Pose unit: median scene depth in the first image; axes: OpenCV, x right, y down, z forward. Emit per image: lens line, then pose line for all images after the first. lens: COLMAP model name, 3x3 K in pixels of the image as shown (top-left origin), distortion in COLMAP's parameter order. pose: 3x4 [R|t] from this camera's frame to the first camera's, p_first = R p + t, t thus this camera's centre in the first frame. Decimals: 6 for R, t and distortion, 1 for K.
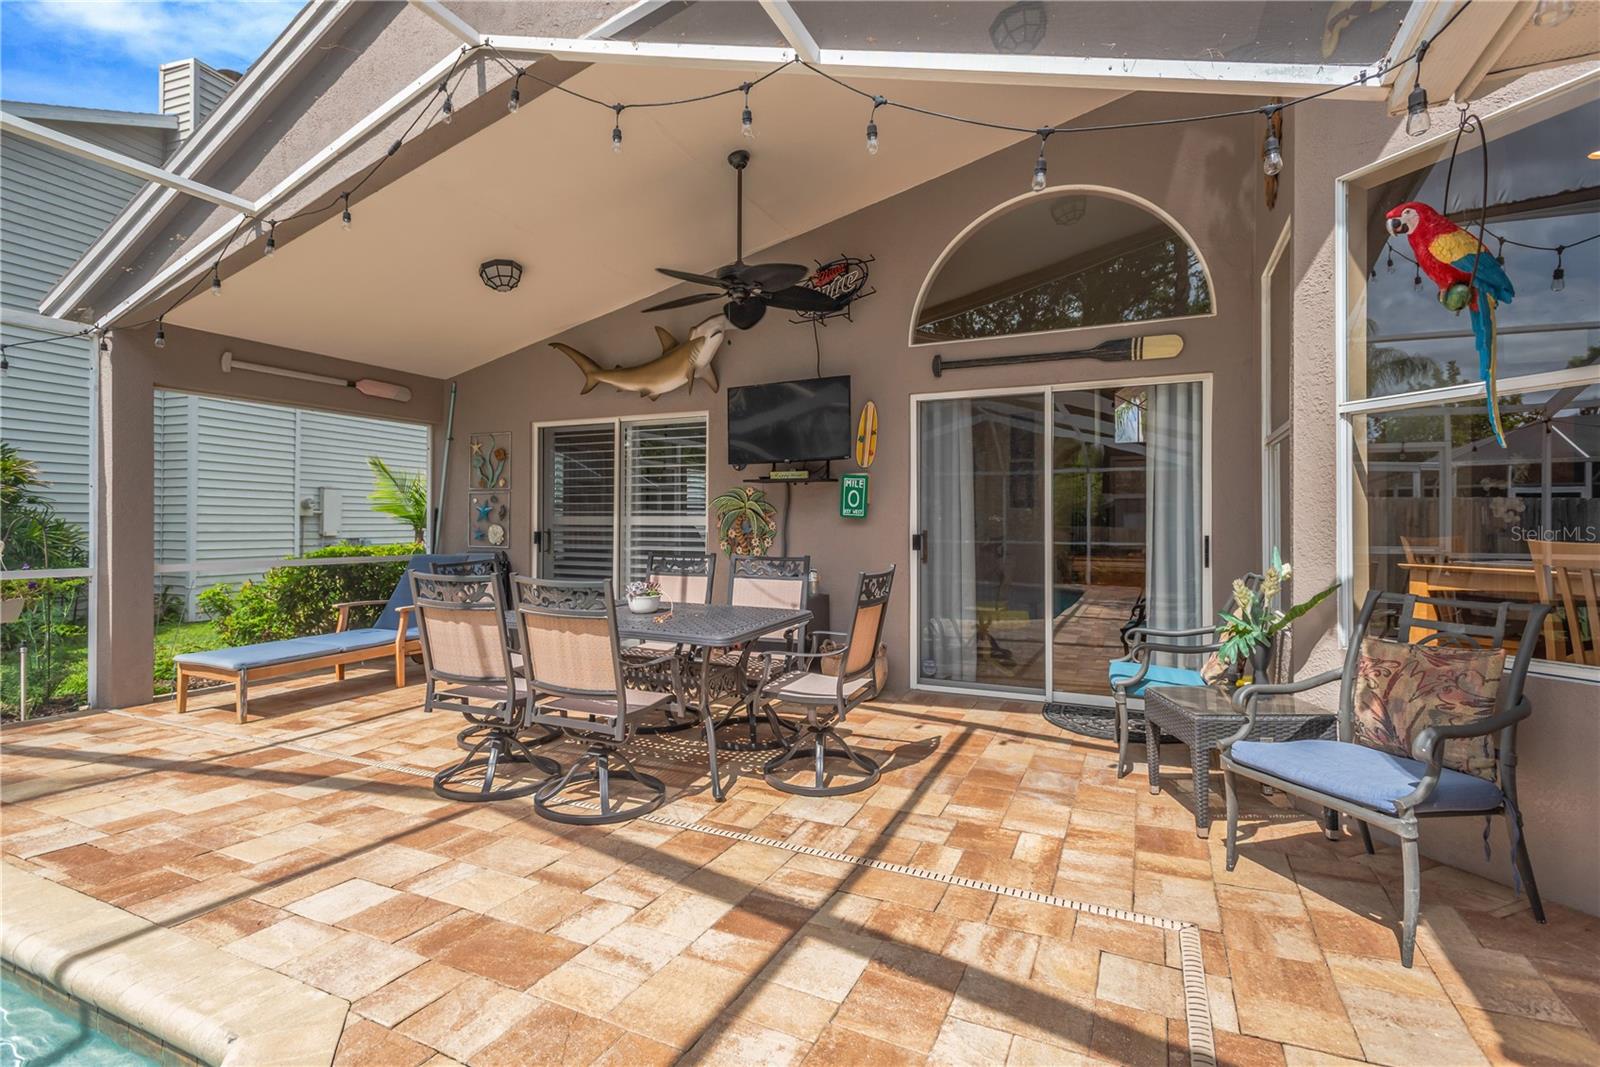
lens RADIAL K [[755.6, 0, 801.1], [0, 755.6, 532.6], [0, 0, 1]] dist [0.001648, 0.000333]
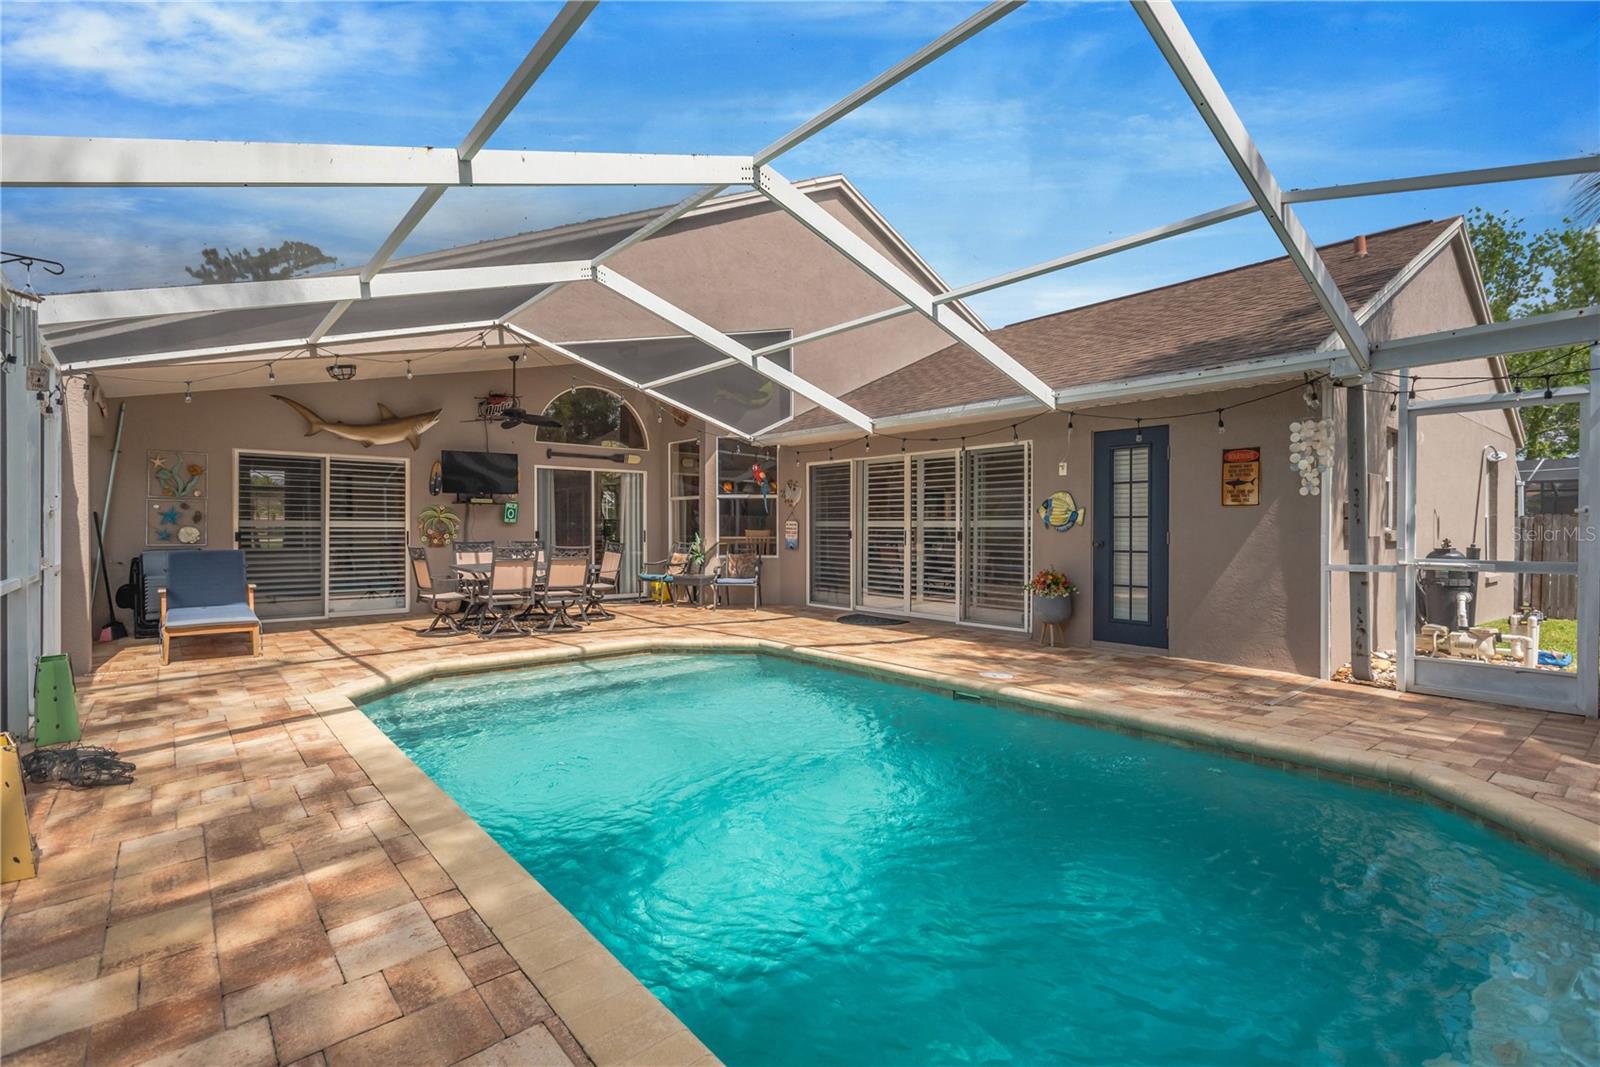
lens RADIAL K [[755.6, 0, 802.1], [0, 755.6, 536.8], [0, 0, 1]] dist [0.001648, 0.000333]
pose [[0.430499, -0.009309, 0.902543, -1.283628], [0.012069, 0.999917, 0.004556, 0.014991], [-0.902511, 0.008932, 0.430575, -0.514606]]
